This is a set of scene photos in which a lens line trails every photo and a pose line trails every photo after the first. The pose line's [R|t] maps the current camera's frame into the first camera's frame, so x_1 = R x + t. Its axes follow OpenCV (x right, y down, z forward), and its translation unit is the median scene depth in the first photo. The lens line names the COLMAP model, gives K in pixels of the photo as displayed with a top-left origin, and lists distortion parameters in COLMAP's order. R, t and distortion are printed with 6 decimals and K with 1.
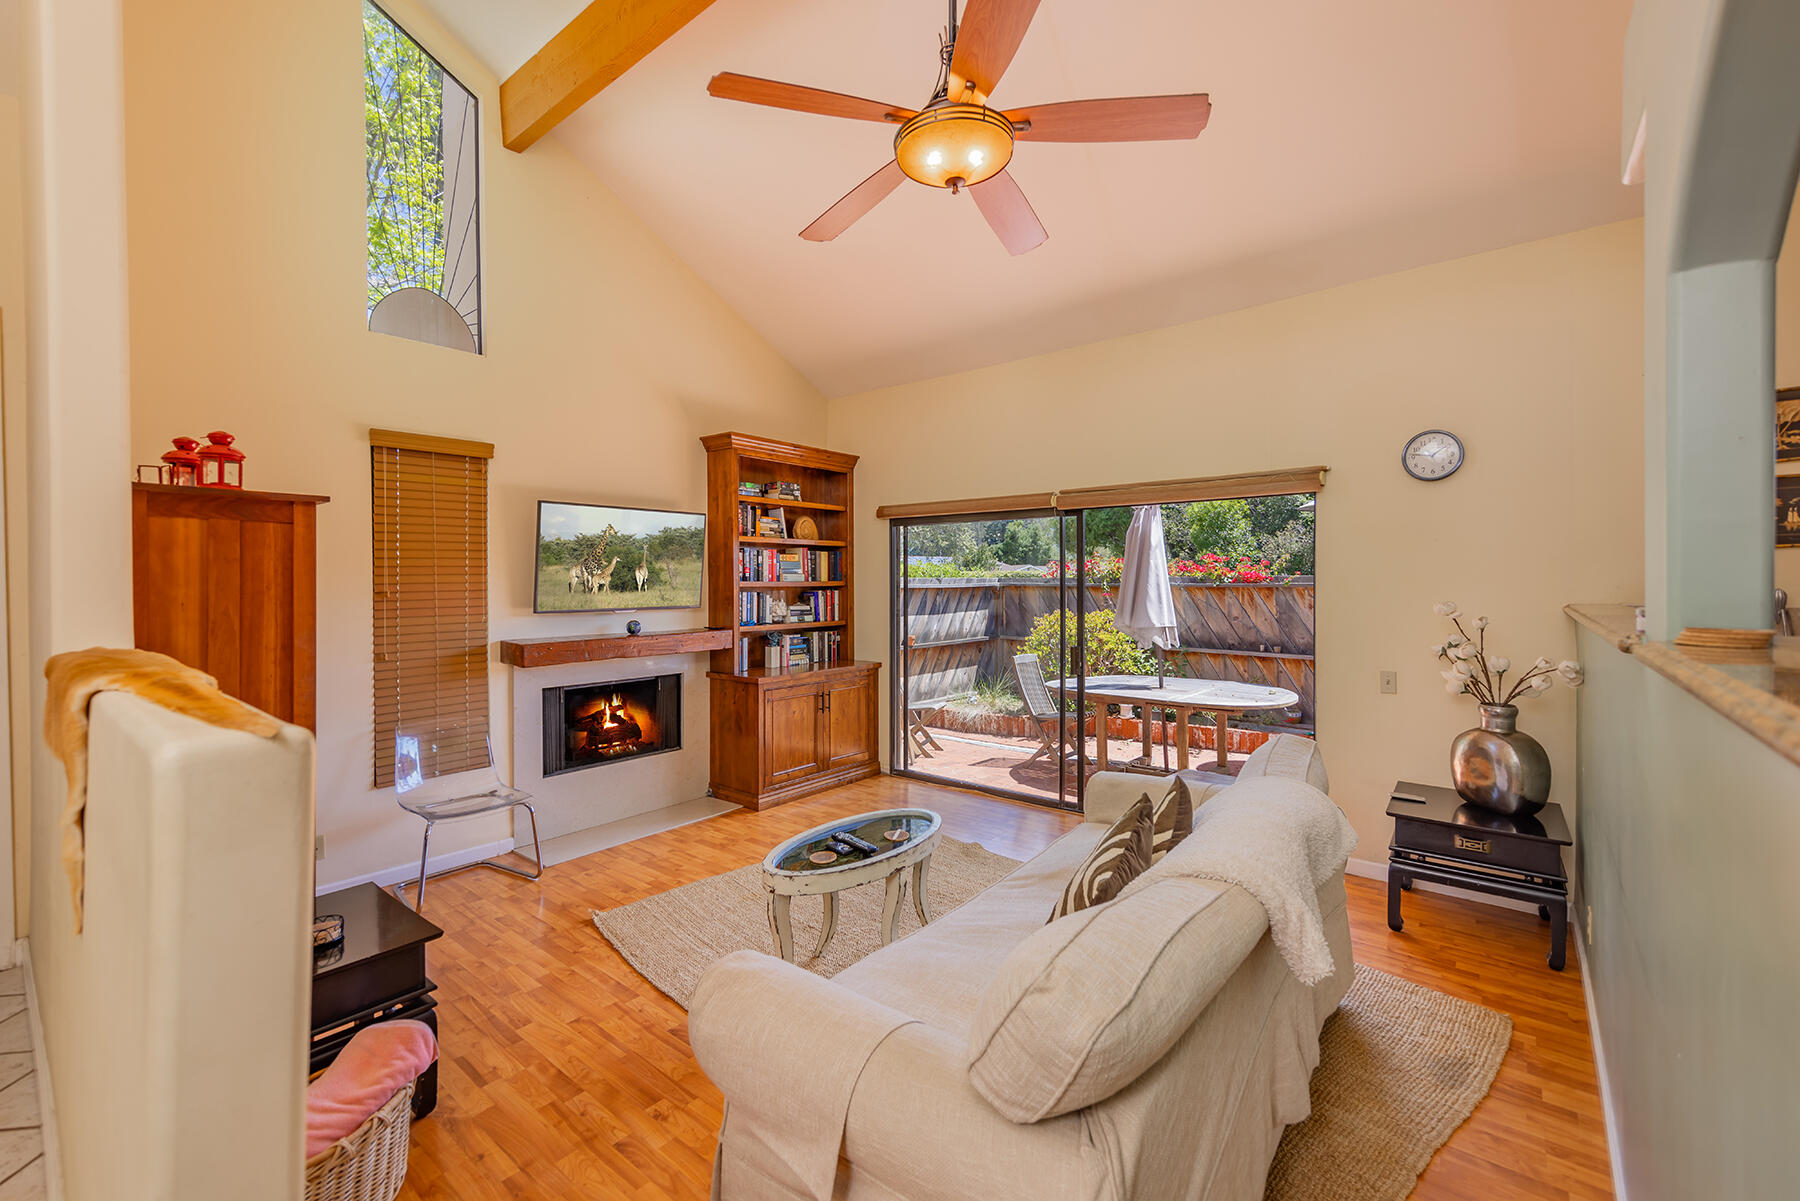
lens RADIAL K [[745.0, 0, 931.2], [0, 745.0, 563.3], [0, 0, 1]] dist [0.003621, 0.000335]
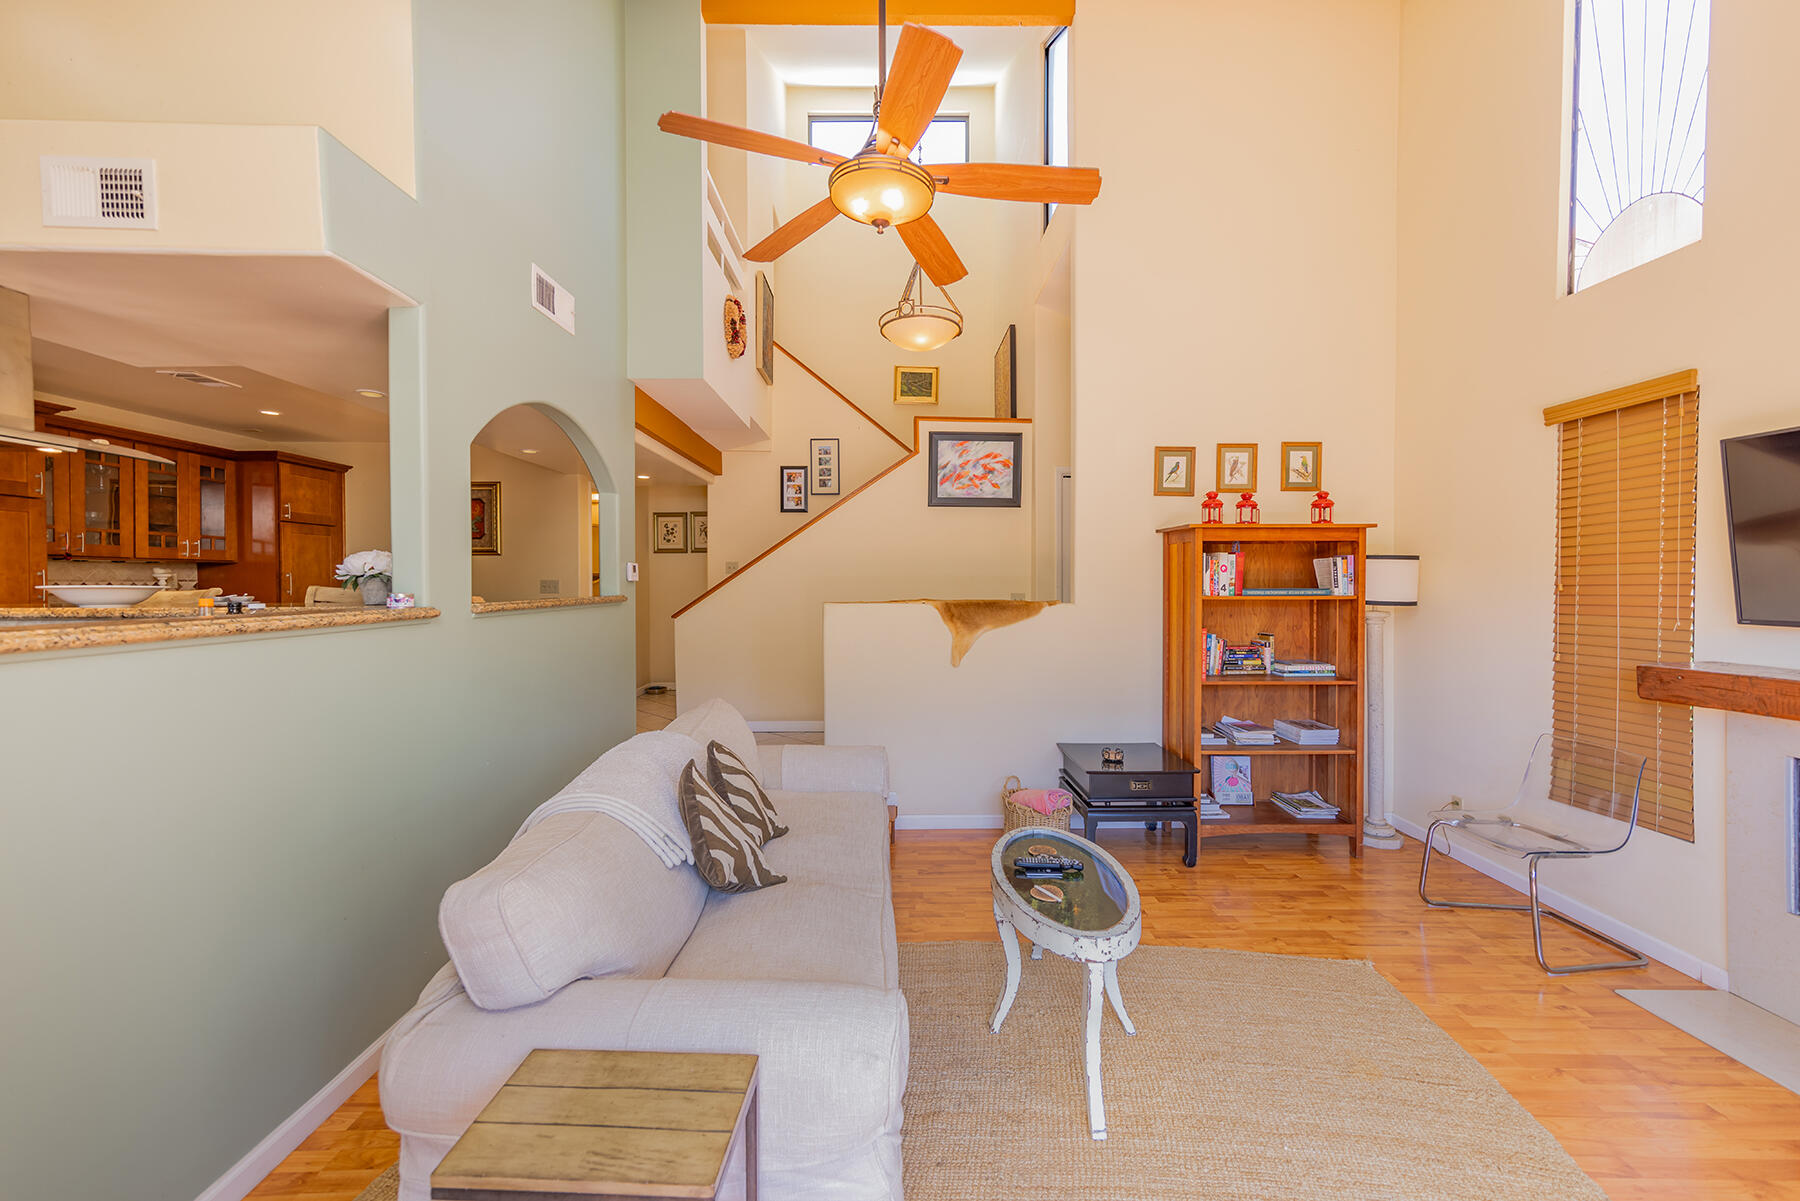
lens RADIAL K [[703.6, 0, 896.2], [0, 703.6, 594.0], [0, 0, 1]] dist [0.001641, -0.000043]
pose [[-0.791814, 0.006794, -0.610725, 0.286630], [0.008507, 0.999964, 0.000095, 0.028830], [0.610704, -0.005120, -0.791843, 0.814875]]
